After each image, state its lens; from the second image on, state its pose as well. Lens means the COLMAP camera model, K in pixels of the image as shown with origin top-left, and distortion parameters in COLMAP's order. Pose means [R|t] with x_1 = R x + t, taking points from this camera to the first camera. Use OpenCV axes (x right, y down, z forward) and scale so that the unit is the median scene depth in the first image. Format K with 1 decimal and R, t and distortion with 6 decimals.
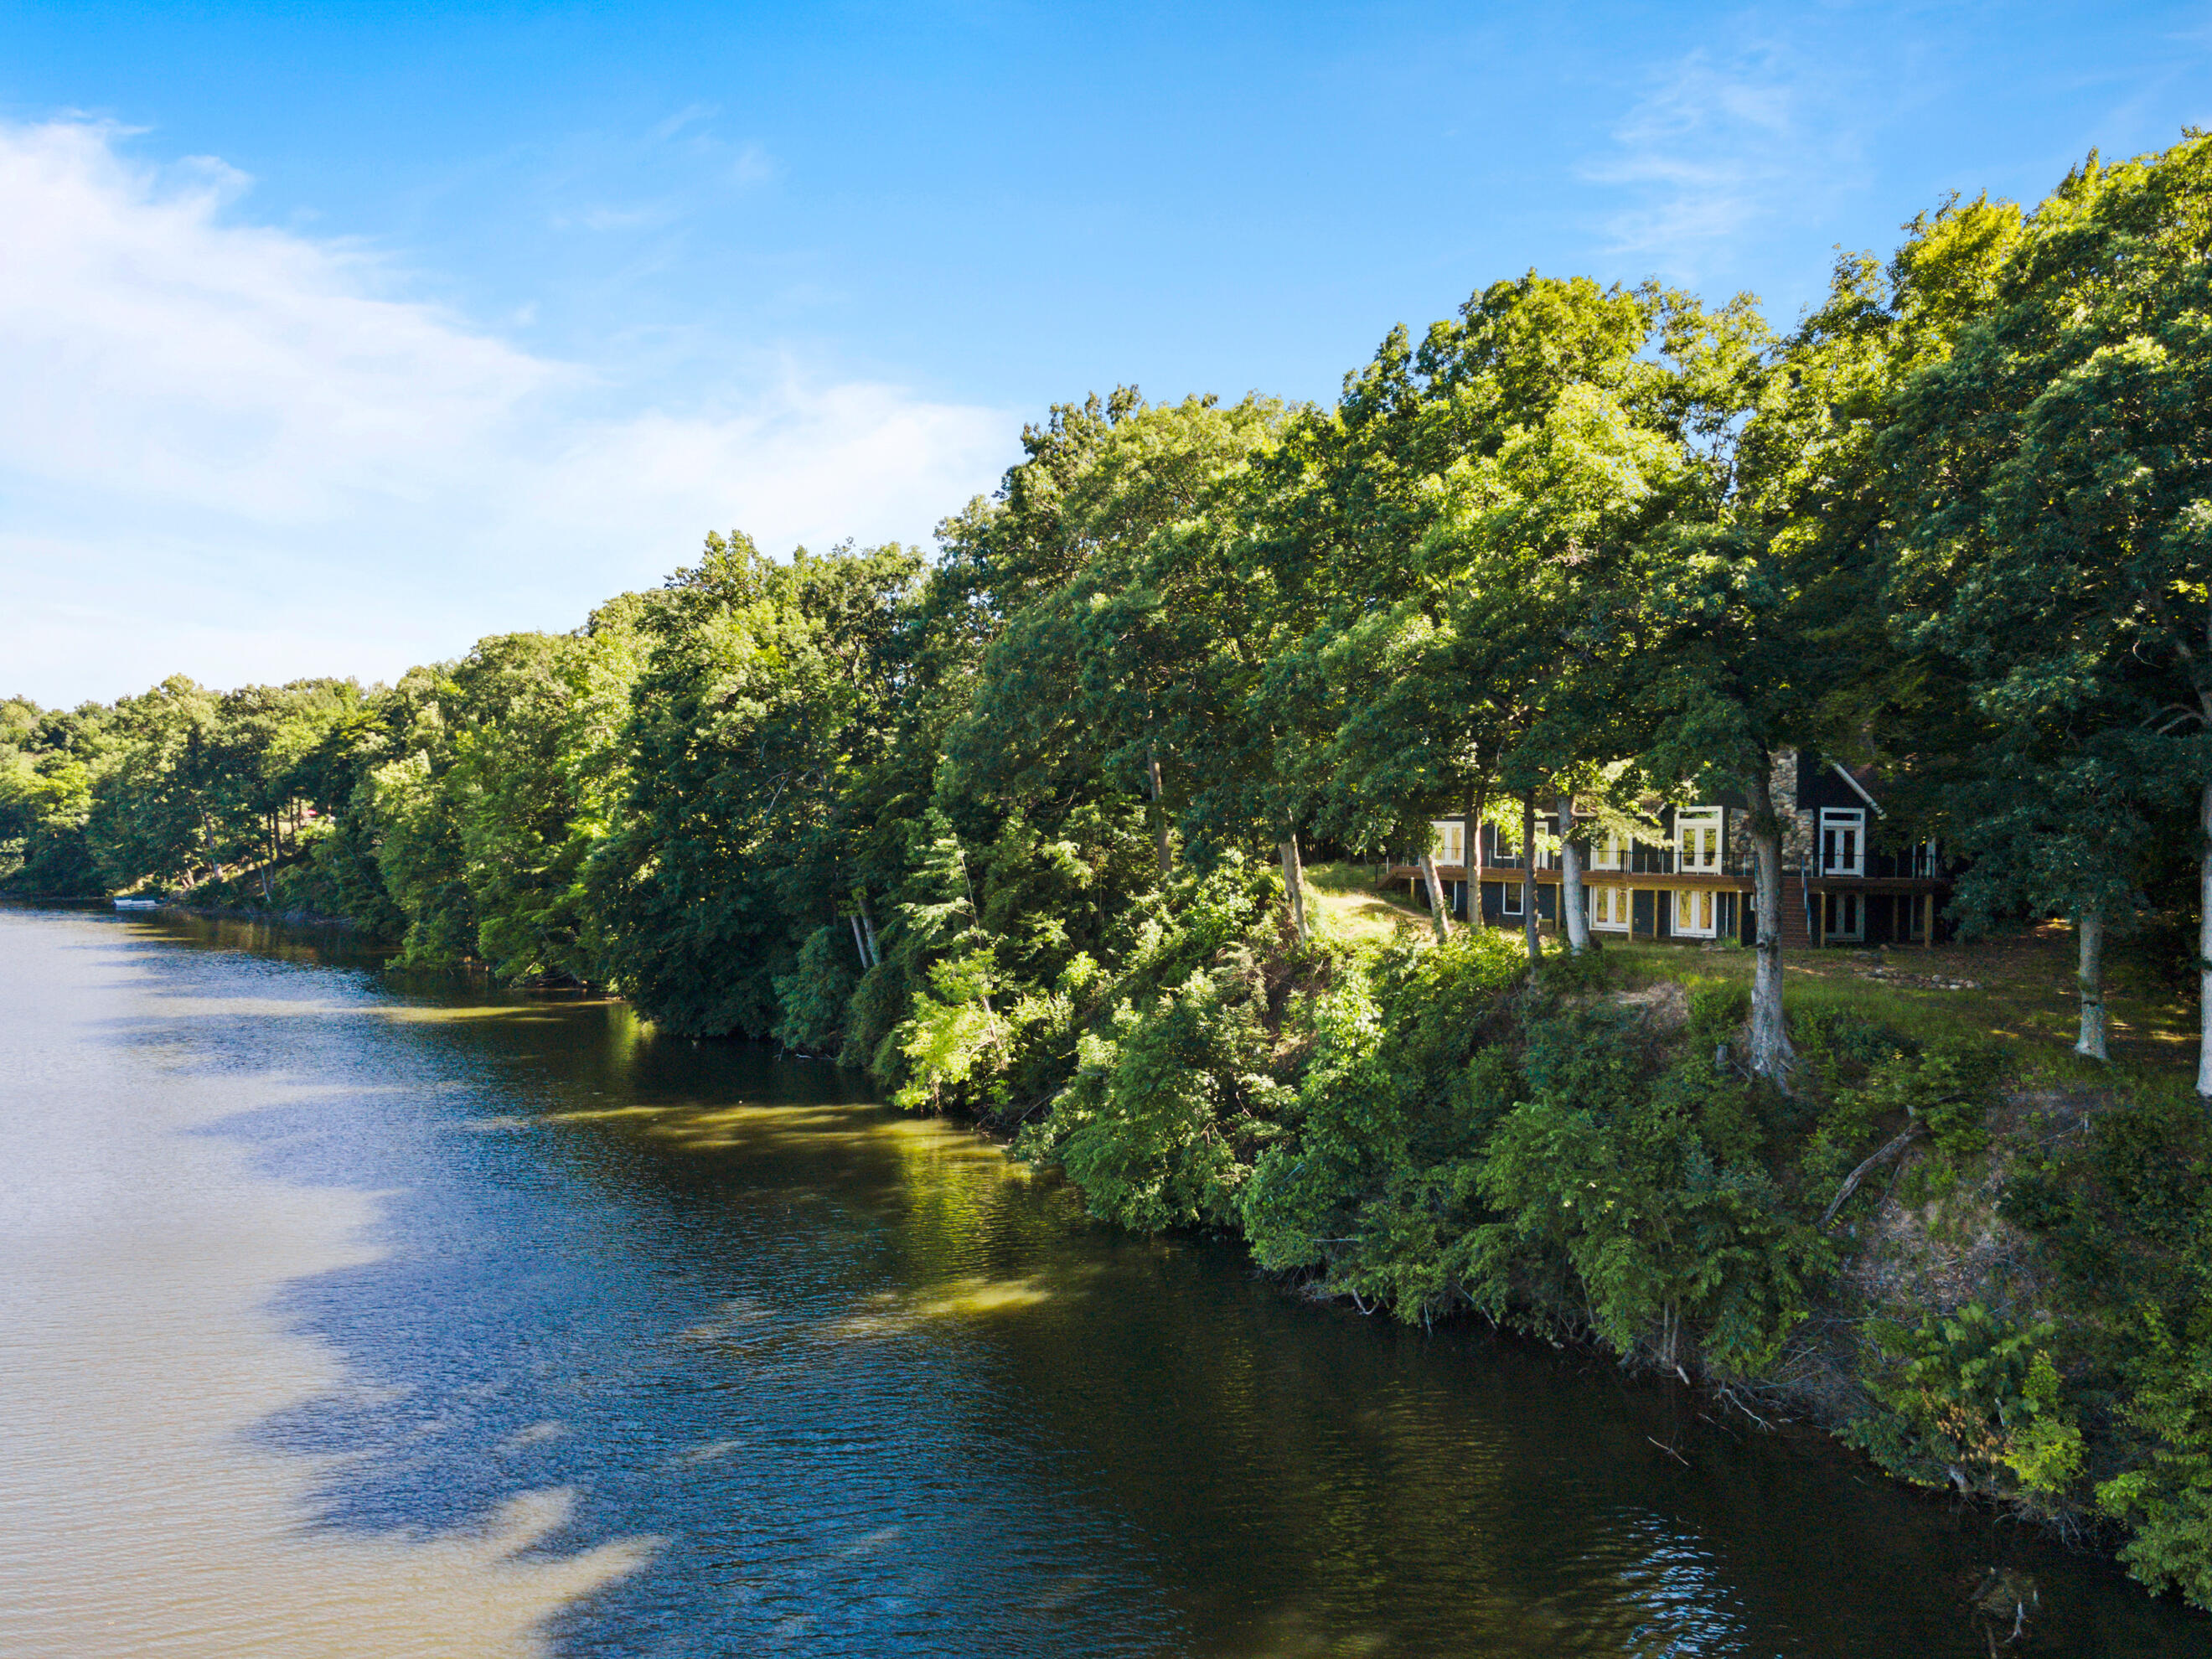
lens RADIAL K [[1642.2, 0, 1107.8], [0, 1642.2, 835.6], [0, 0, 1]] dist [0.031245, 0.000206]
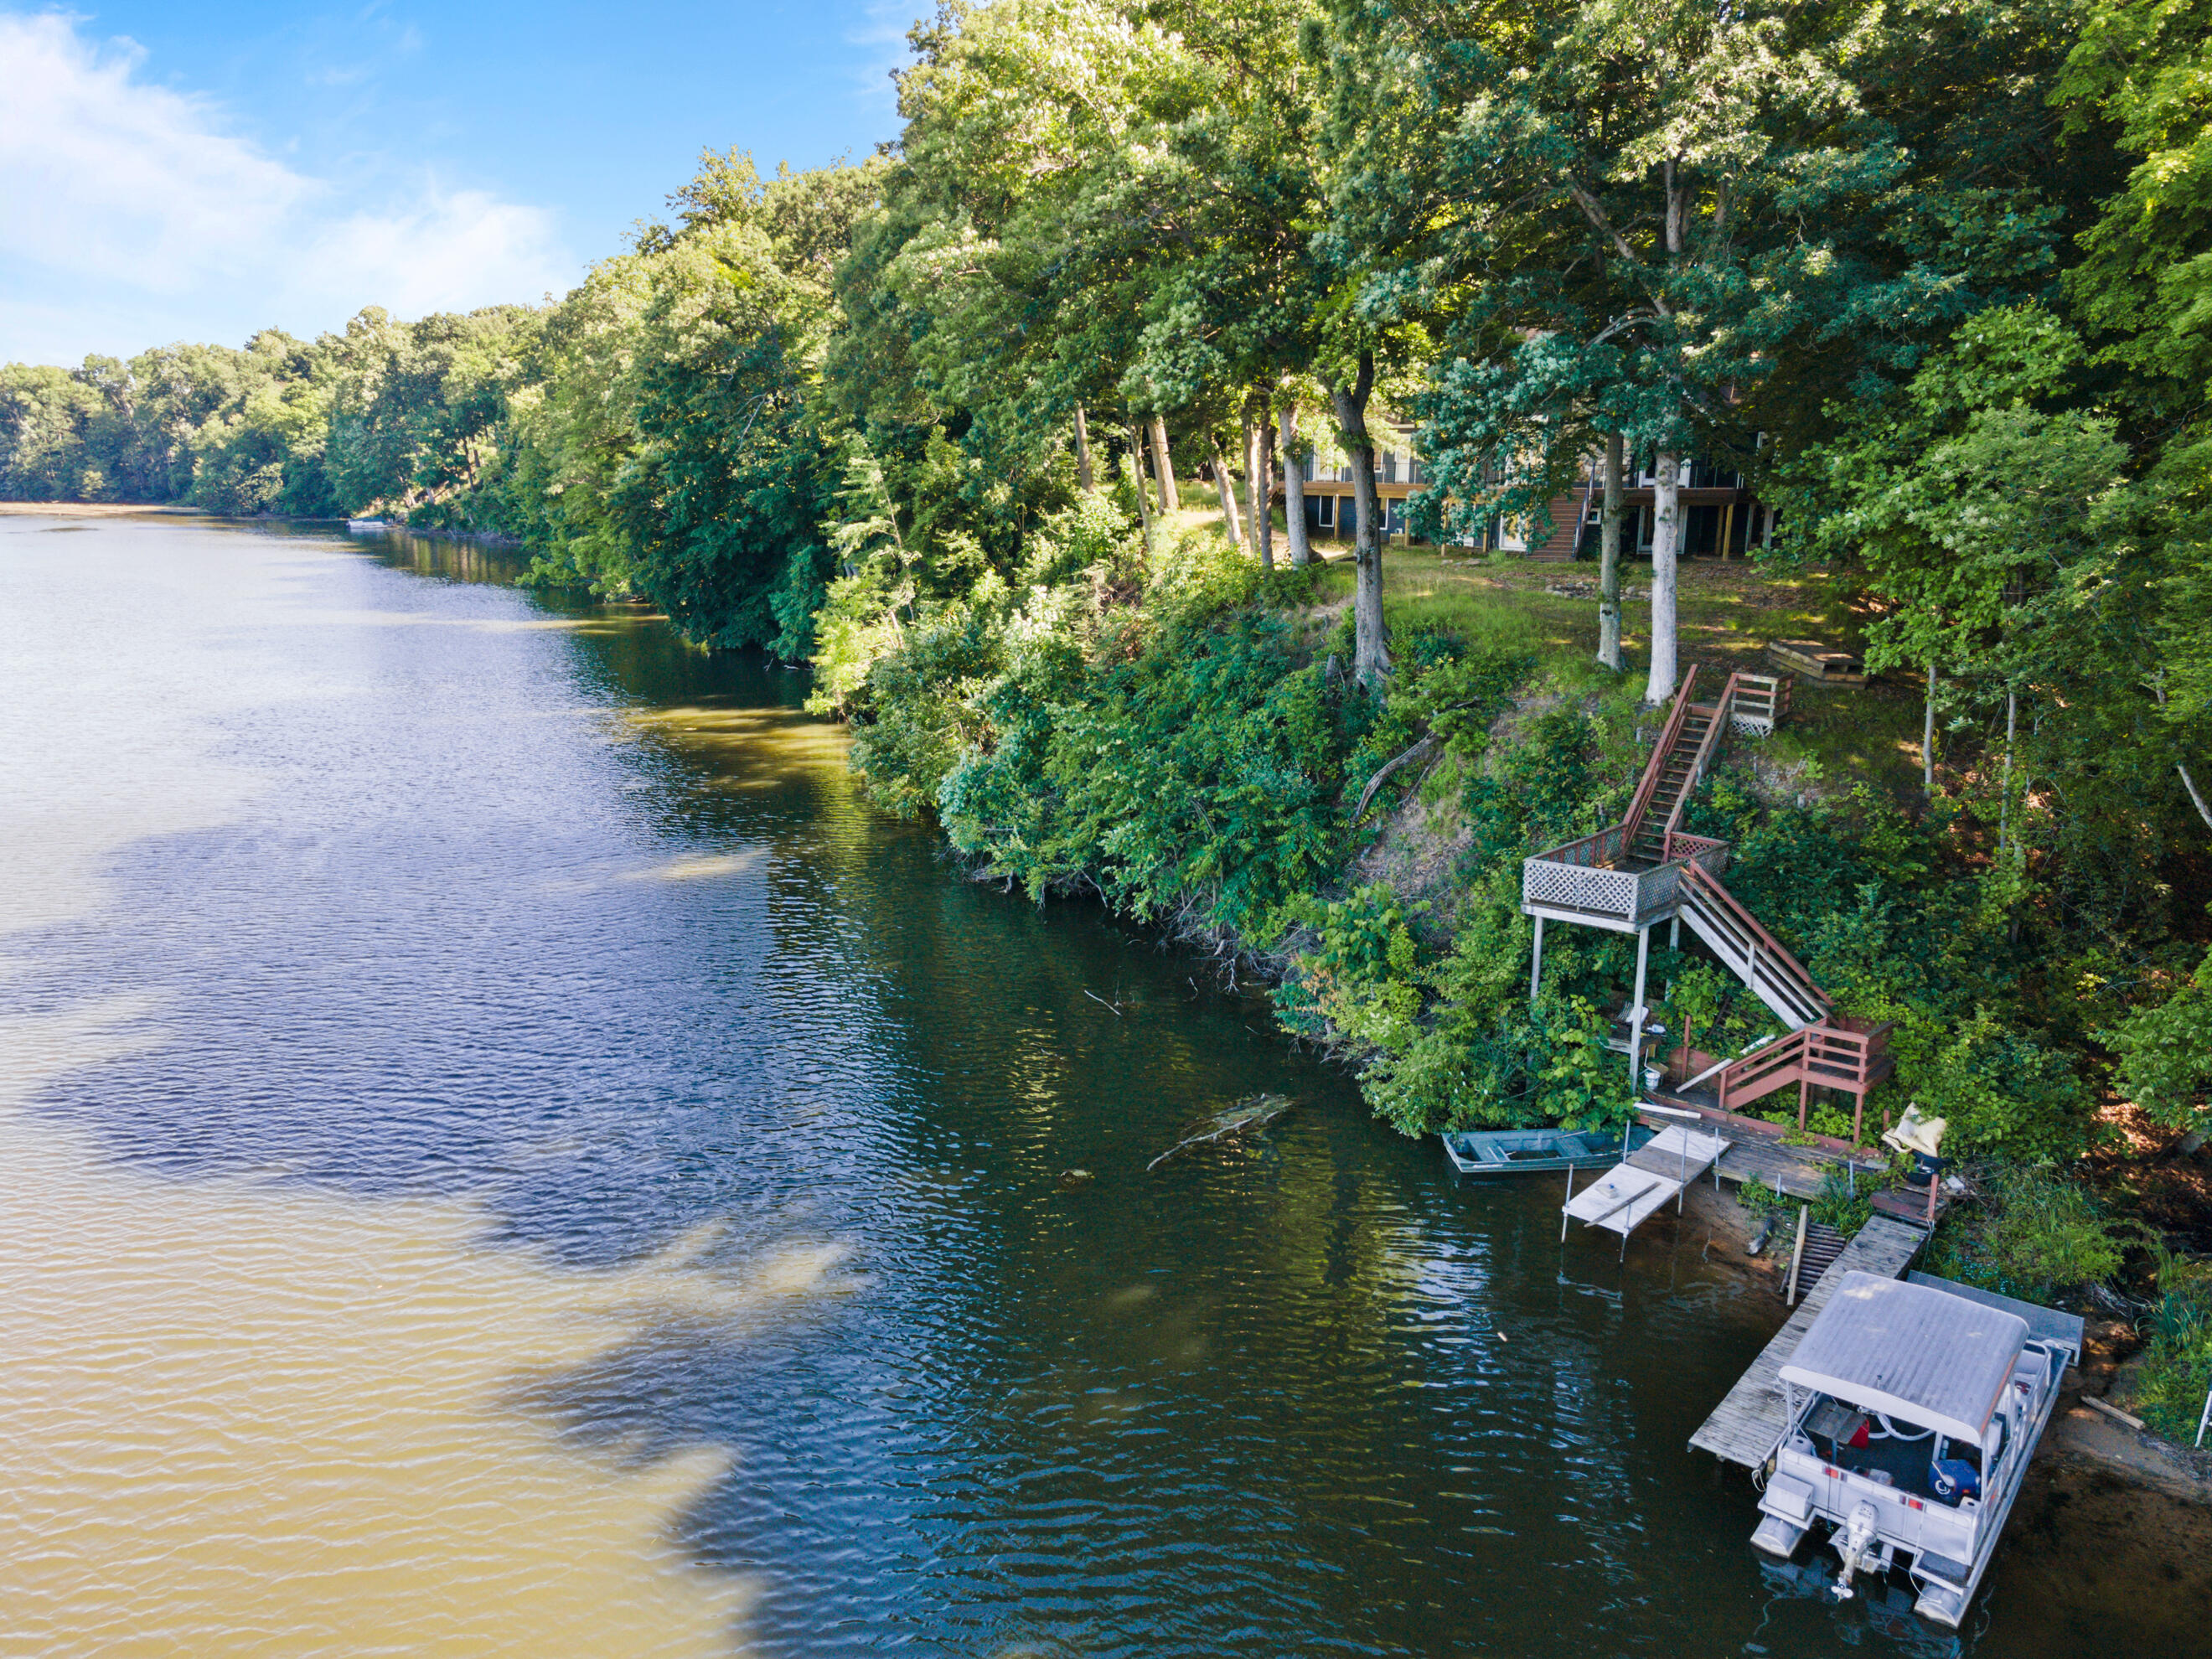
lens RADIAL K [[1642.2, 0, 1105.7], [0, 1642.2, 824.2], [0, 0, 1]] dist [0.031245, 0.000206]
pose [[0.987104, 0.024945, -0.158122, 0.133175], [0.010340, 0.975785, 0.218488, 0.000758], [0.159743, -0.217305, 0.962944, -0.017595]]
